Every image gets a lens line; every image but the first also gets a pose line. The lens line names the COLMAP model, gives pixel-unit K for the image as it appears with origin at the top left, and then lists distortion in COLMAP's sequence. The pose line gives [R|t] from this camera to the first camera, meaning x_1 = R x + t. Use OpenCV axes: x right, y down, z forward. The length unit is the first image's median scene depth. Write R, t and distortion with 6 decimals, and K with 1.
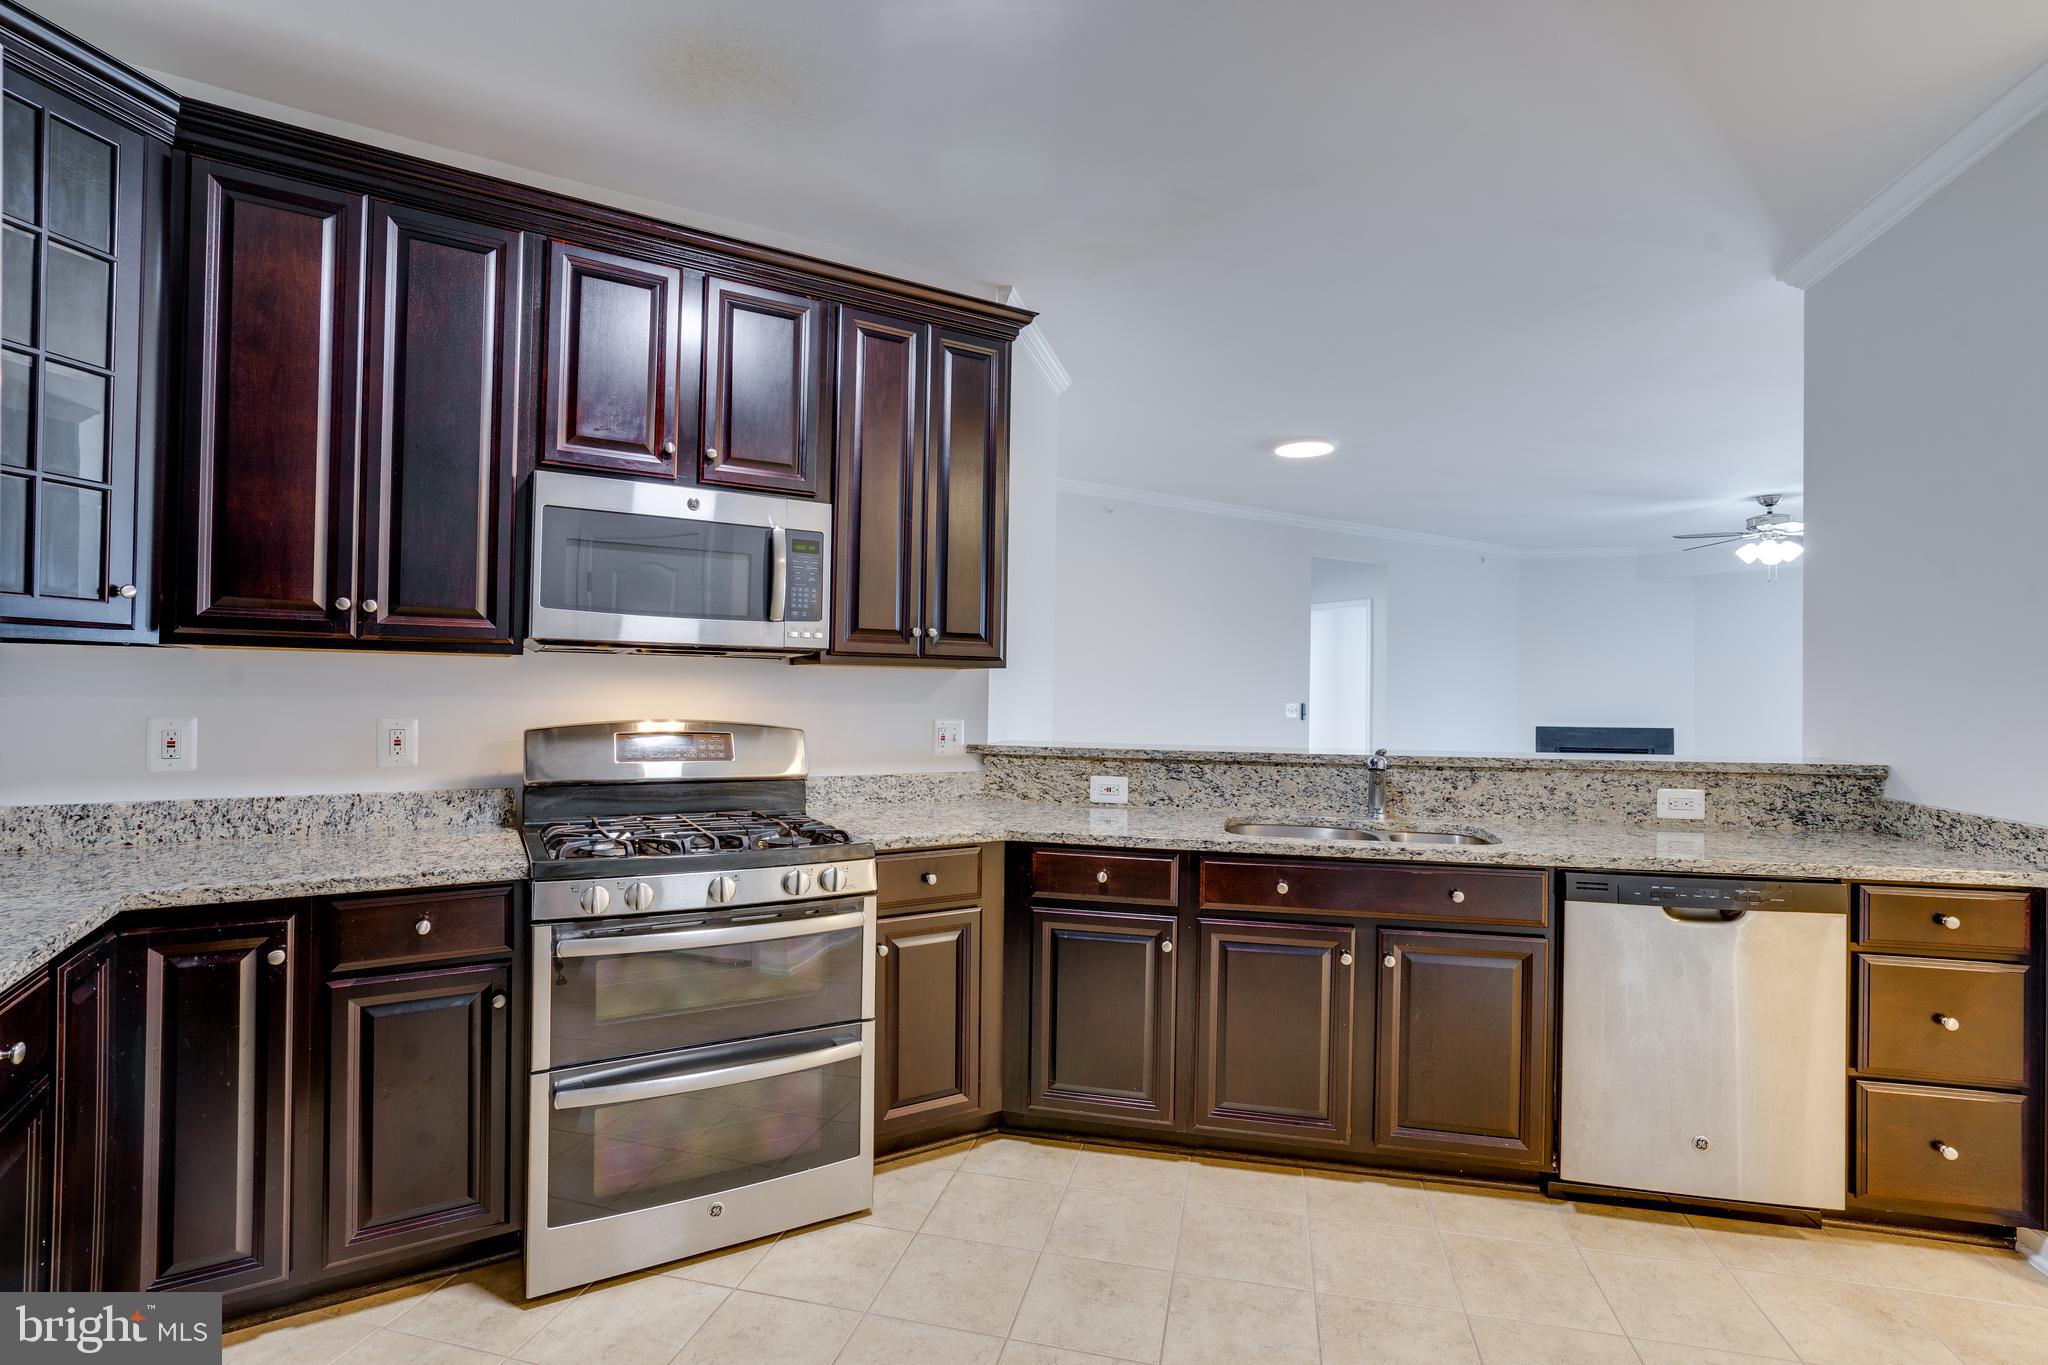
lens RADIAL K [[941.1, 0, 1024.0], [0, 941.1, 682.5], [0, 0, 1]] dist [-0.050678, 0.021471]
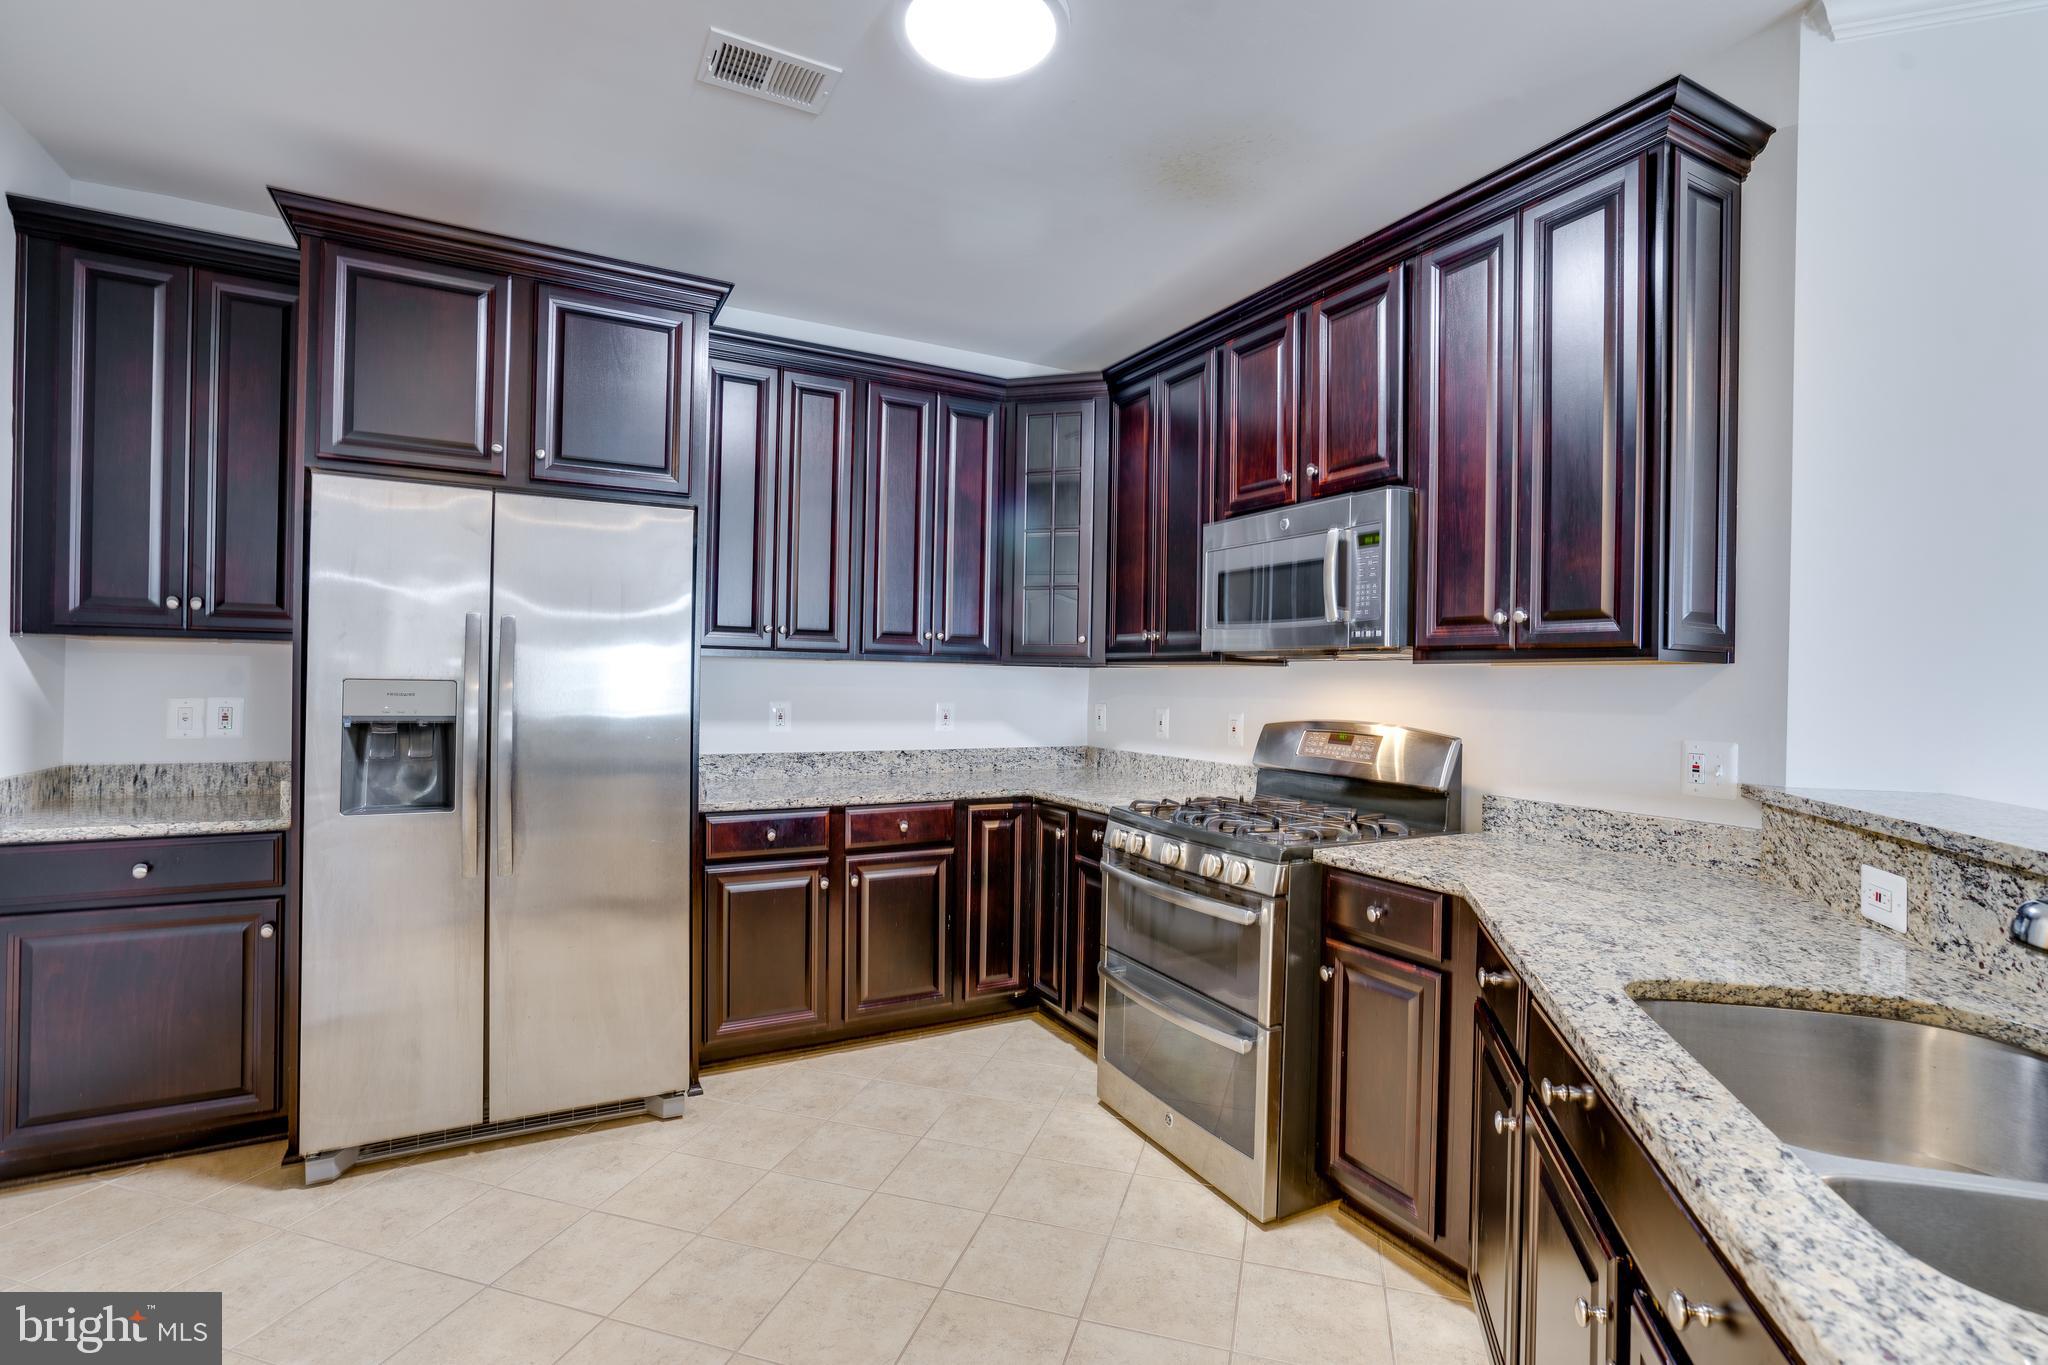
lens RADIAL K [[940.2, 0, 1026.0], [0, 940.2, 684.2], [0, 0, 1]] dist [-0.048374, 0.022031]
pose [[-0.051619, -0.011287, -0.998603, 0.683697], [-0.008819, 0.999902, -0.010846, 0.013028], [0.998628, 0.008247, -0.051714, 0.663131]]
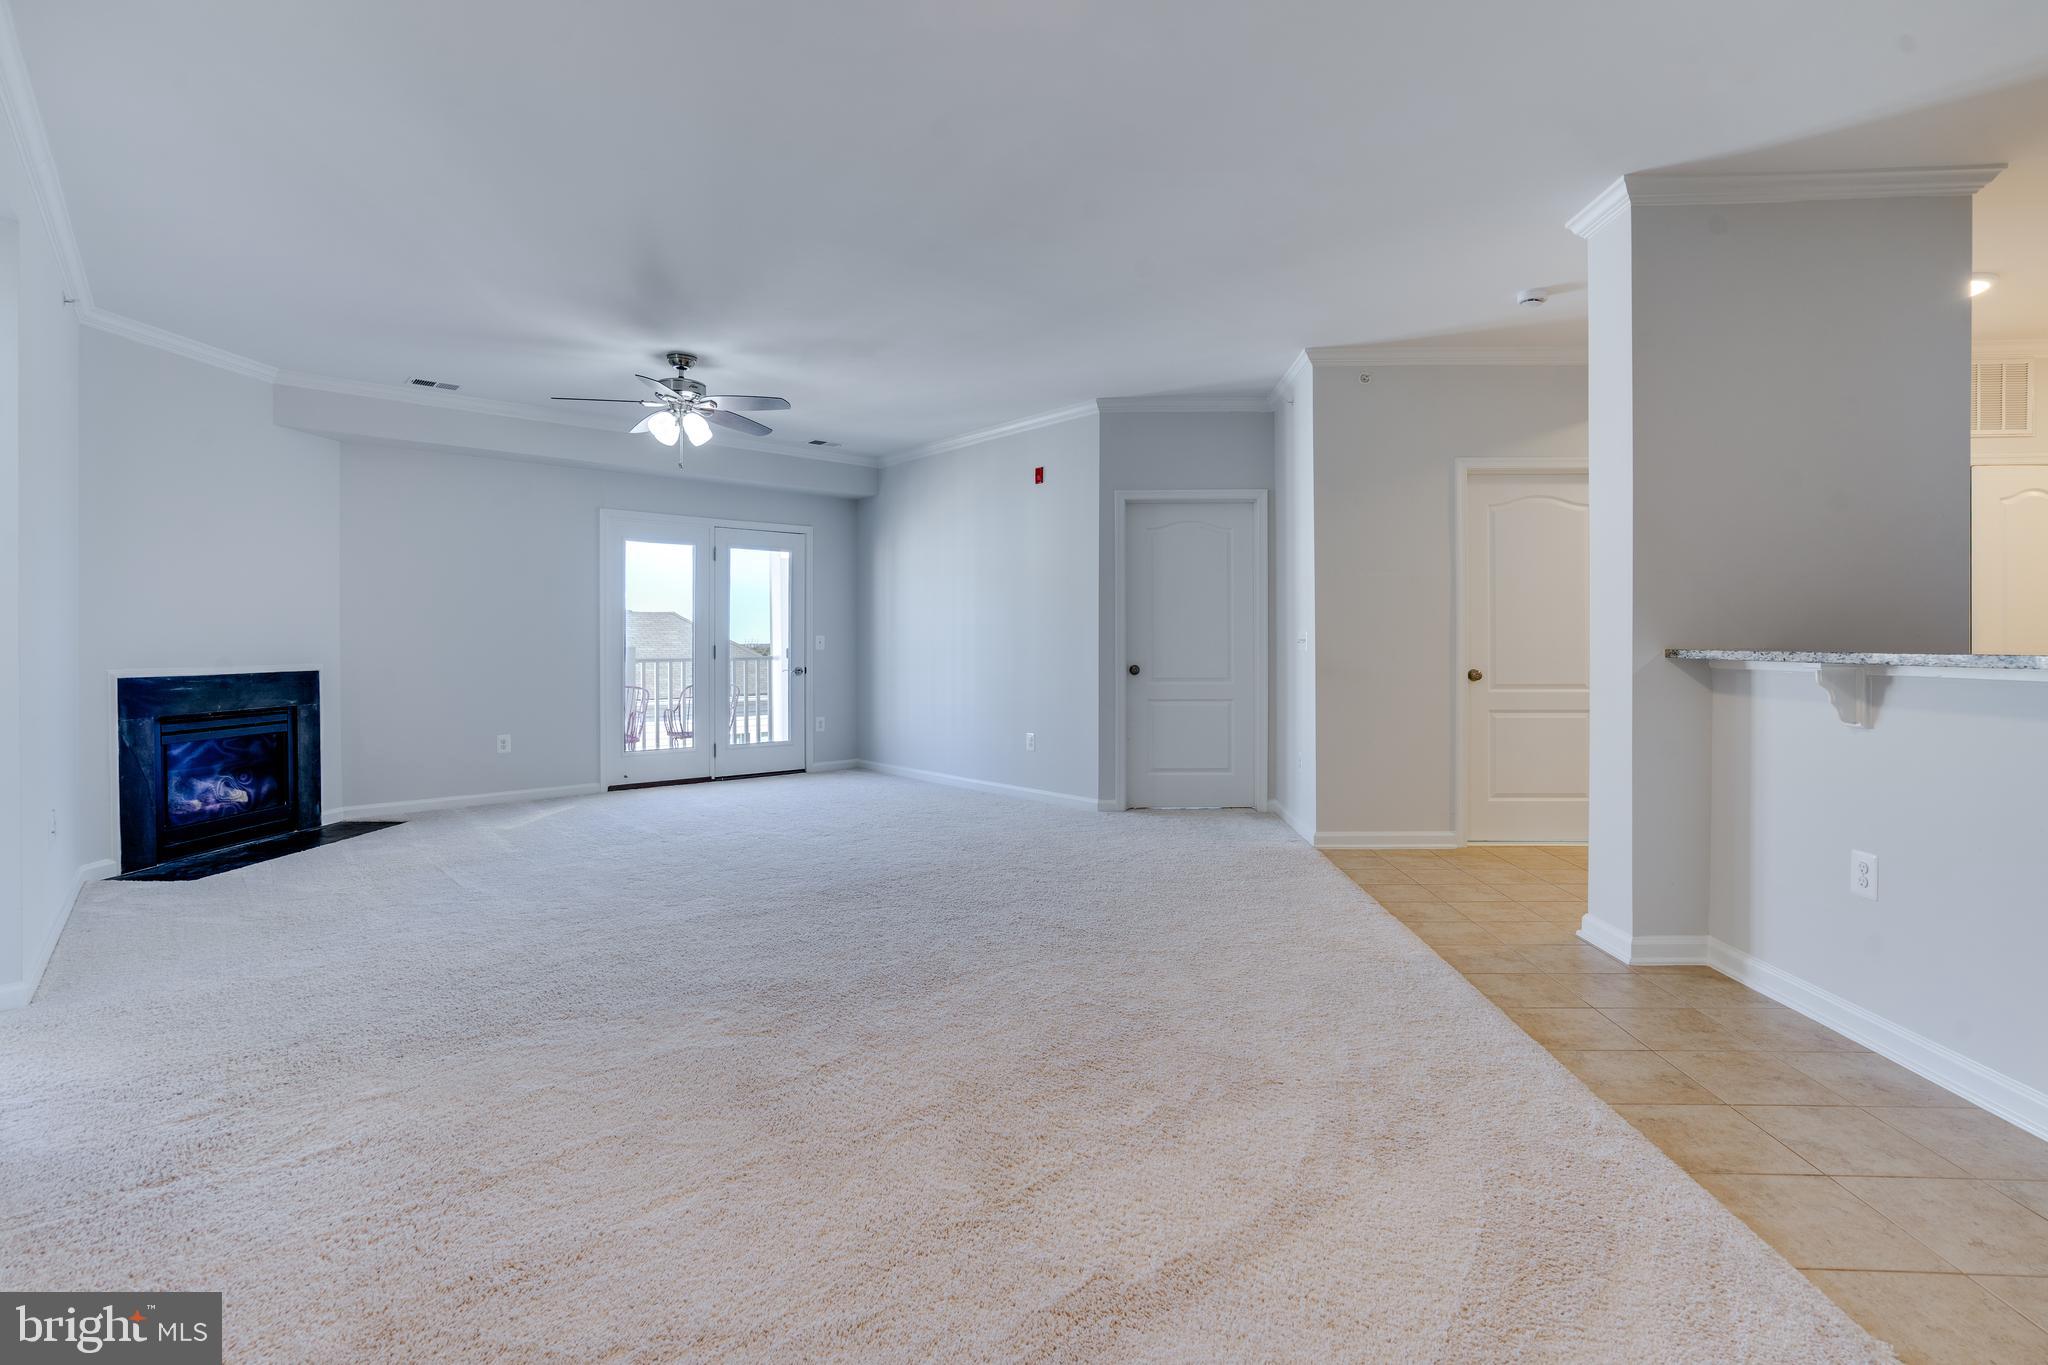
lens RADIAL K [[952.9, 0, 1034.8], [0, 952.9, 650.6], [0, 0, 1]] dist [-0.049868, 0.023202]
pose [[-0.193004, -0.015395, 0.981077, -0.061909], [-0.006467, 0.999875, 0.014418, 0.075196], [-0.981177, -0.003562, -0.193080, 2.069653]]
